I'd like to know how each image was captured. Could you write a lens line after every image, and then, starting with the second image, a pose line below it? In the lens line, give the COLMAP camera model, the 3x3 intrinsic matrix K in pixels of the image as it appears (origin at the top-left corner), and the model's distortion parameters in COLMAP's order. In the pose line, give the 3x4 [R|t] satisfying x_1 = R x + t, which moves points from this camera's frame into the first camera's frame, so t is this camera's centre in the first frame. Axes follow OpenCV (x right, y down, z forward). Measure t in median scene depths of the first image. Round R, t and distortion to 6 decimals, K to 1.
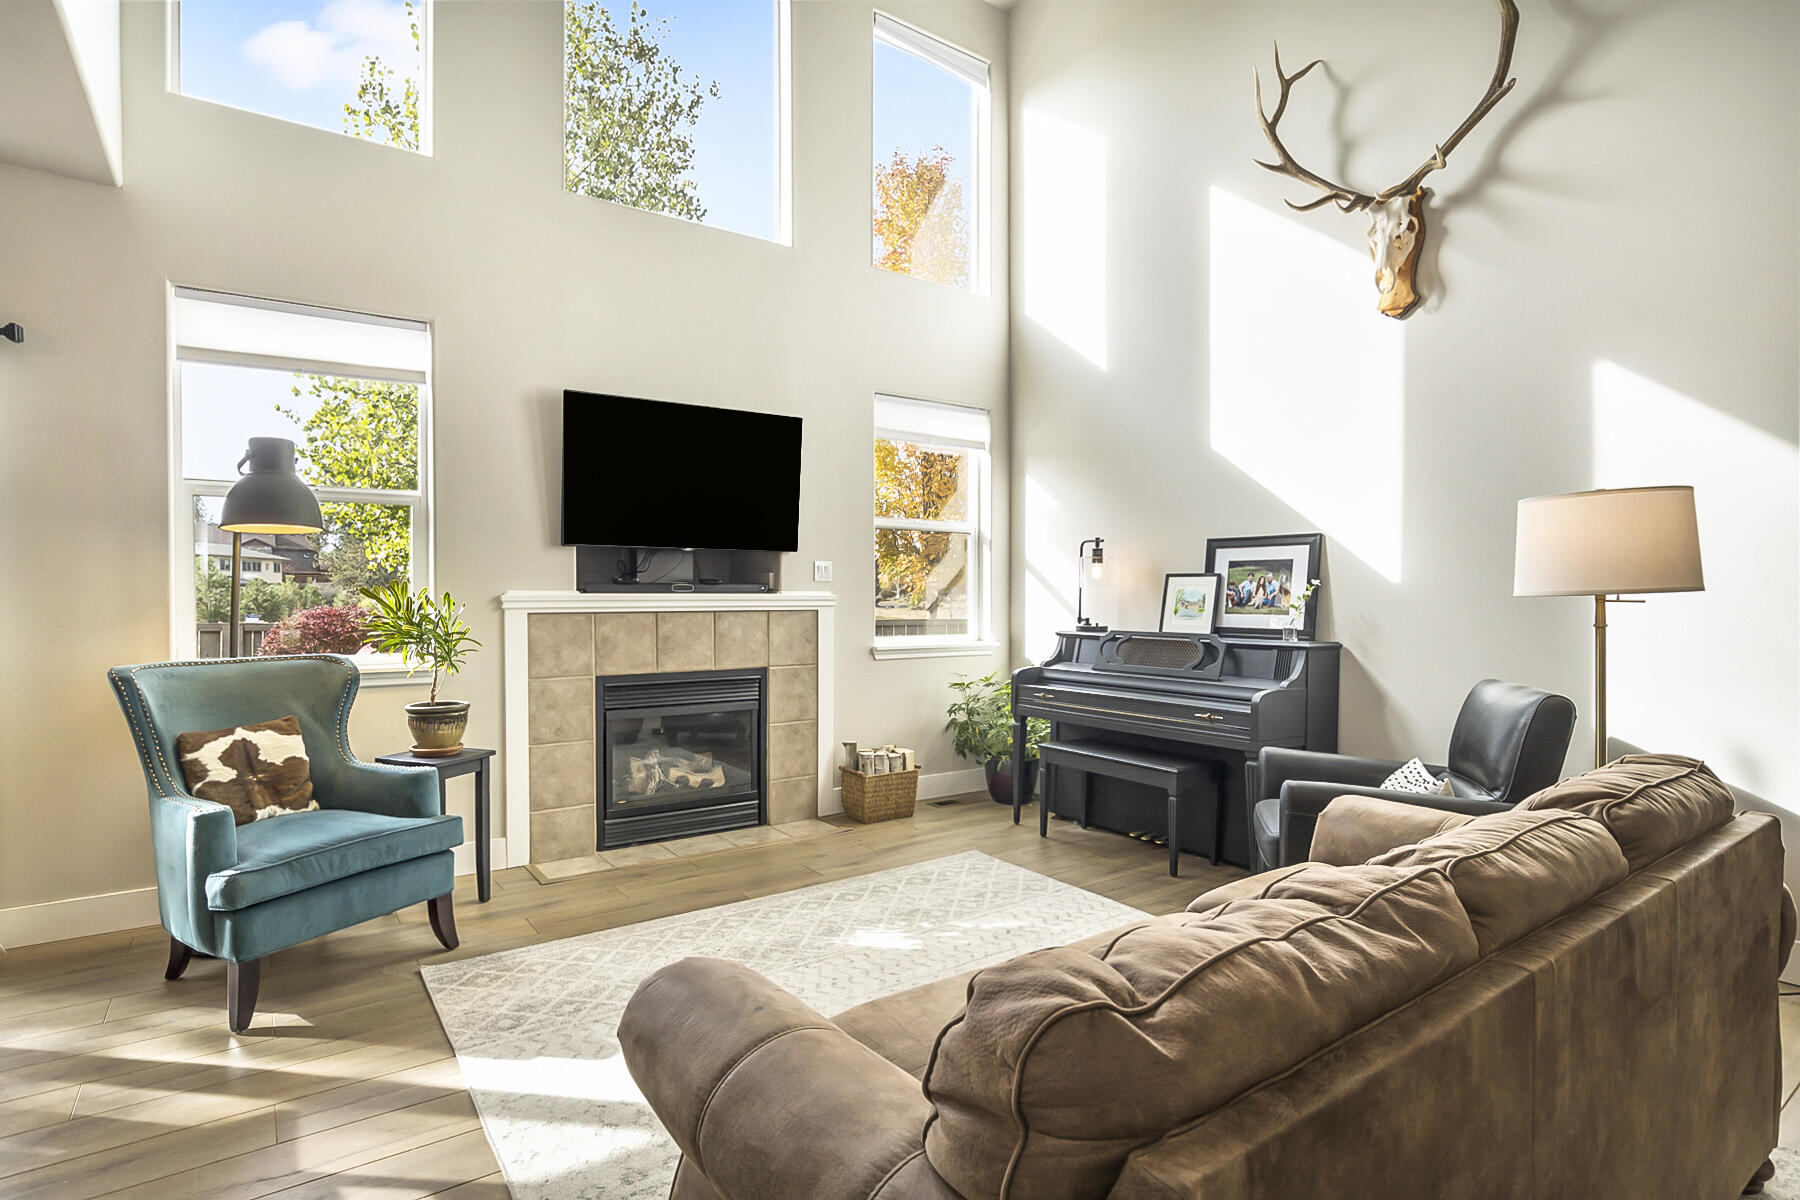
lens RADIAL K [[908.7, 0, 894.9], [0, 908.7, 603.3], [0, 0, 1]] dist [-0.007724, 0.000059]
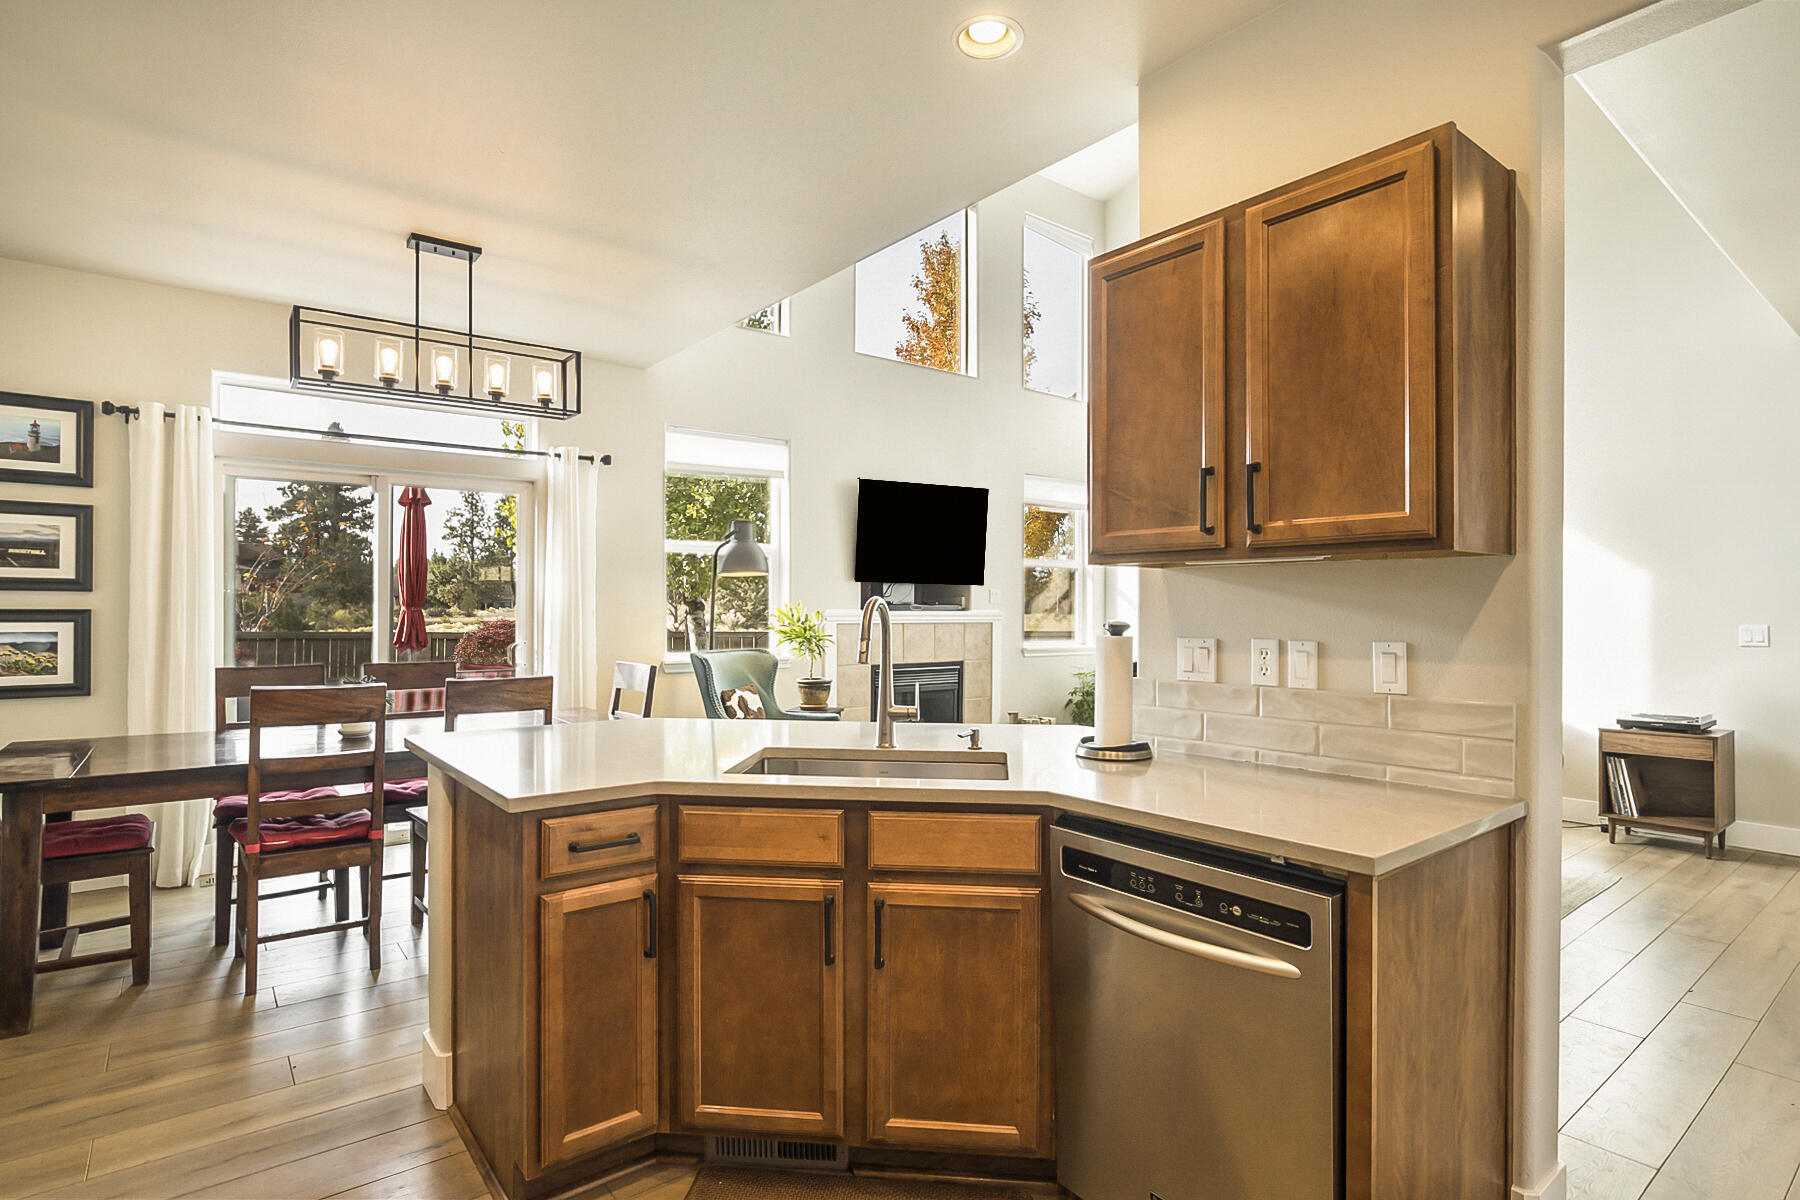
lens RADIAL K [[908.7, 0, 894.9], [0, 908.7, 603.3], [0, 0, 1]] dist [-0.007724, 0.000059]
pose [[0.999182, 0.003320, 0.040304, -0.349538], [-0.002753, 0.999897, -0.014109, -0.003345], [-0.040347, 0.013987, 0.999088, -0.546384]]
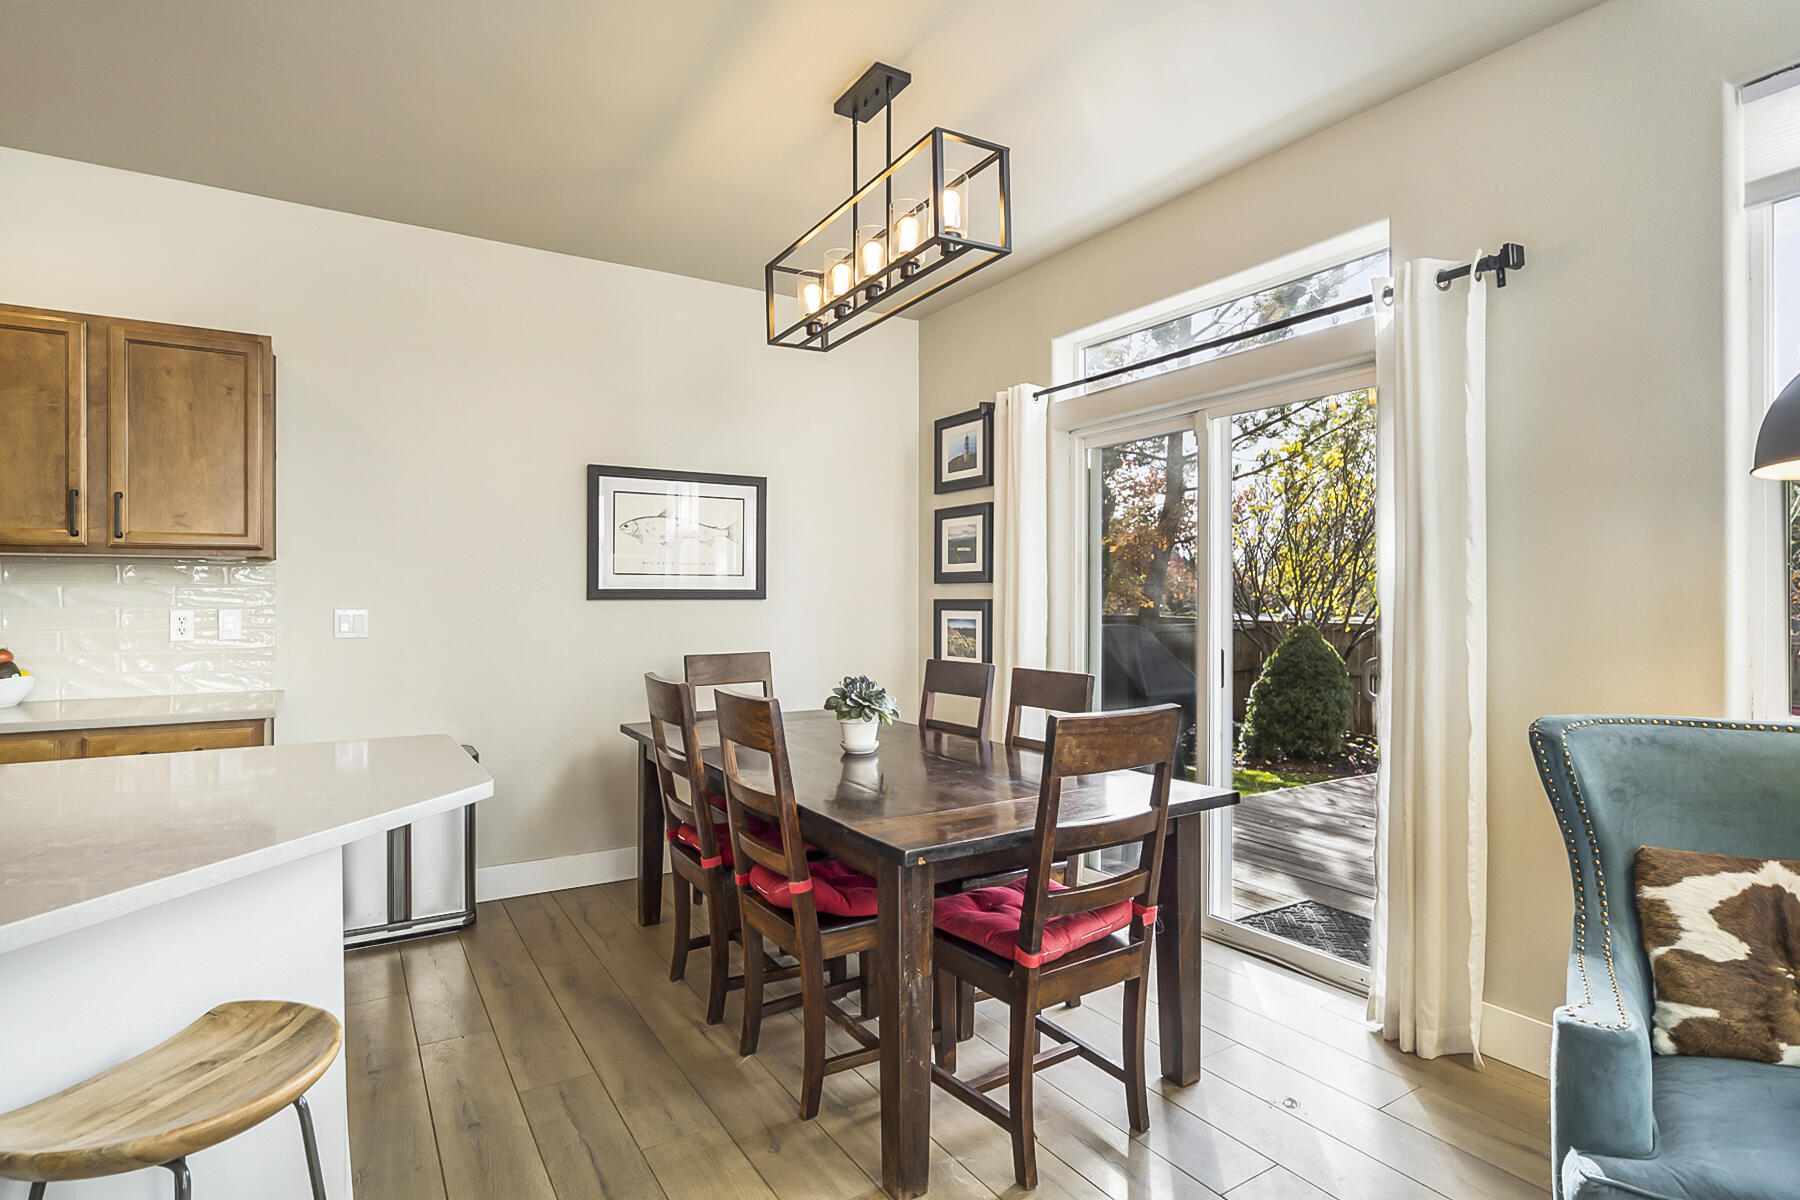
lens RADIAL K [[908.7, 0, 894.9], [0, 908.7, 603.3], [0, 0, 1]] dist [-0.007724, 0.000059]
pose [[-0.067255, -0.000854, -0.997735, -0.130454], [-0.011023, 0.999939, -0.000113, -0.001995], [0.997675, 0.010991, -0.067260, 0.382815]]
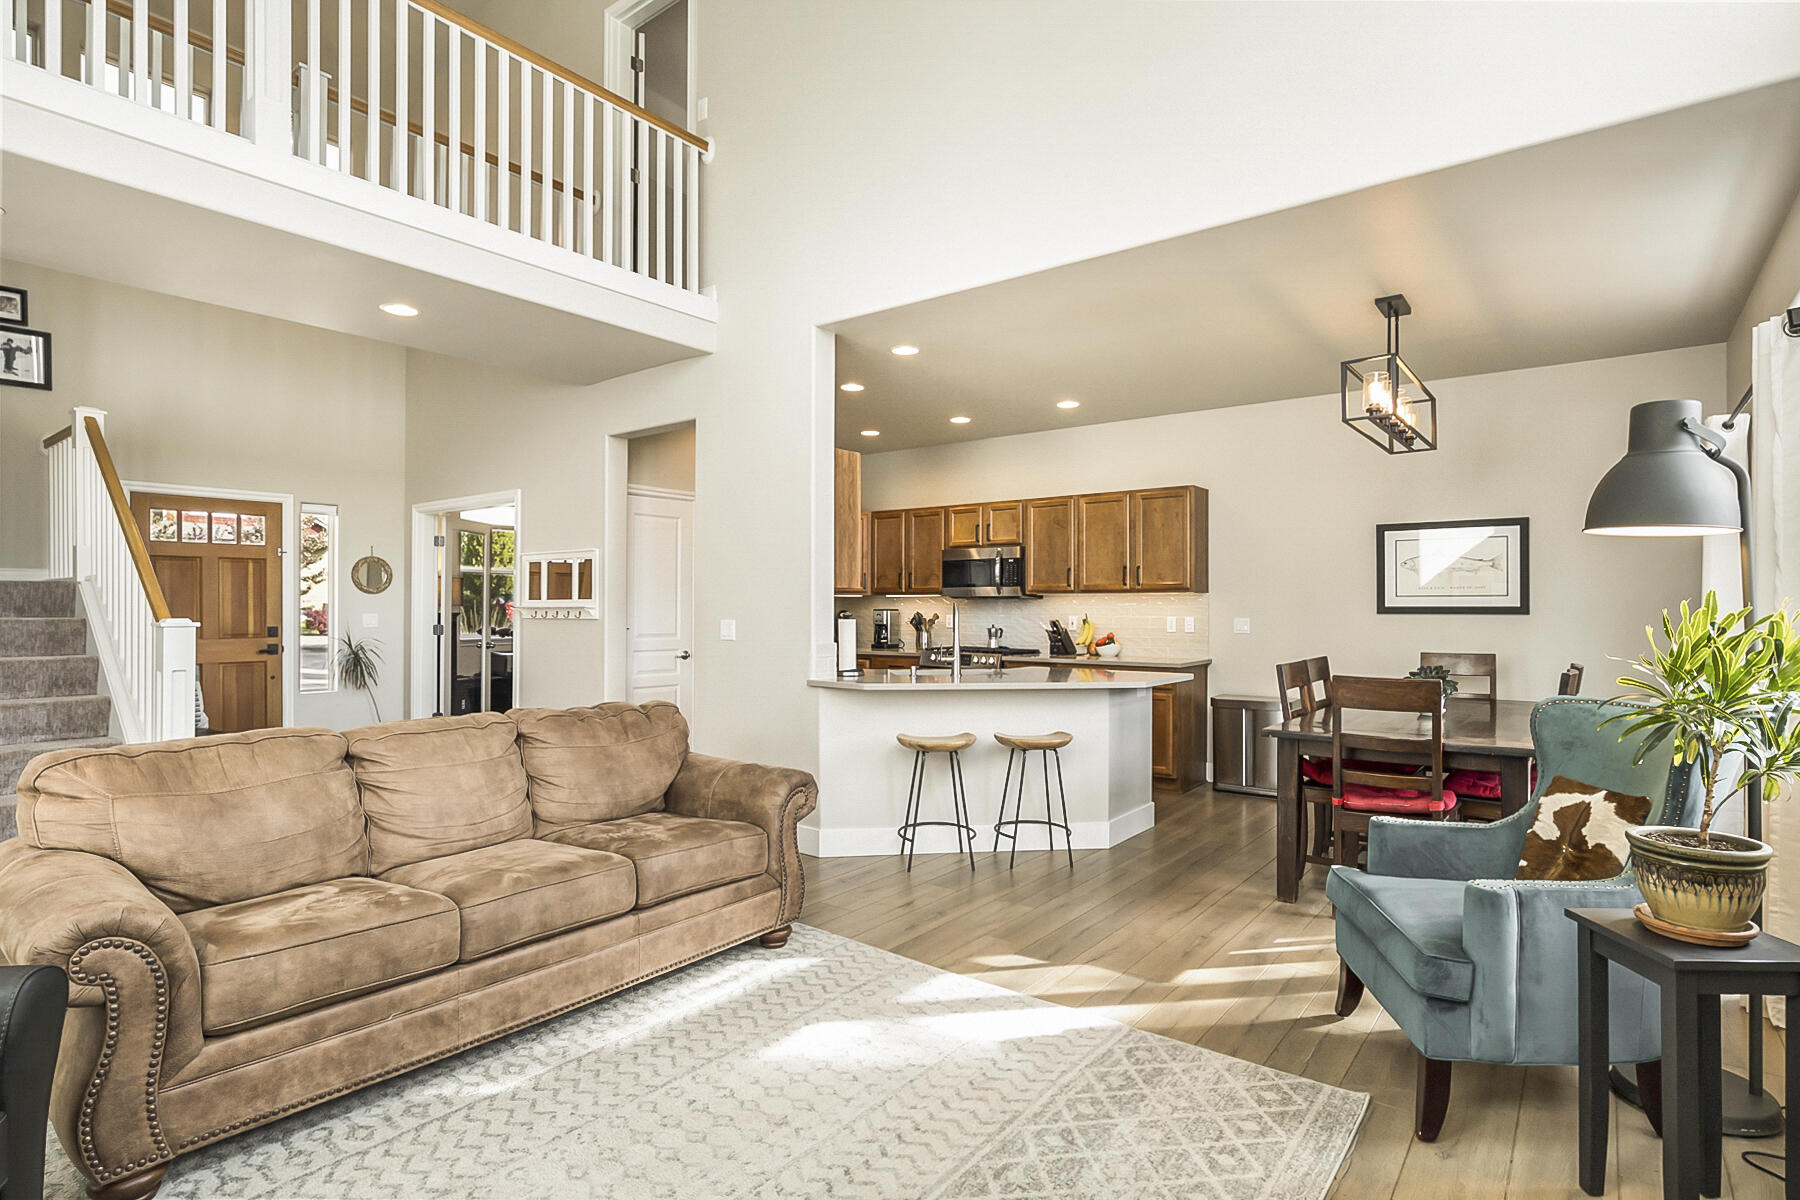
lens RADIAL K [[908.7, 0, 894.9], [0, 908.7, 603.3], [0, 0, 1]] dist [-0.007724, 0.000059]
pose [[-0.961669, -0.007218, -0.274117, 0.063856], [-0.008731, 0.999953, 0.004302, -0.017776], [0.274073, 0.006531, -0.961687, 1.133104]]
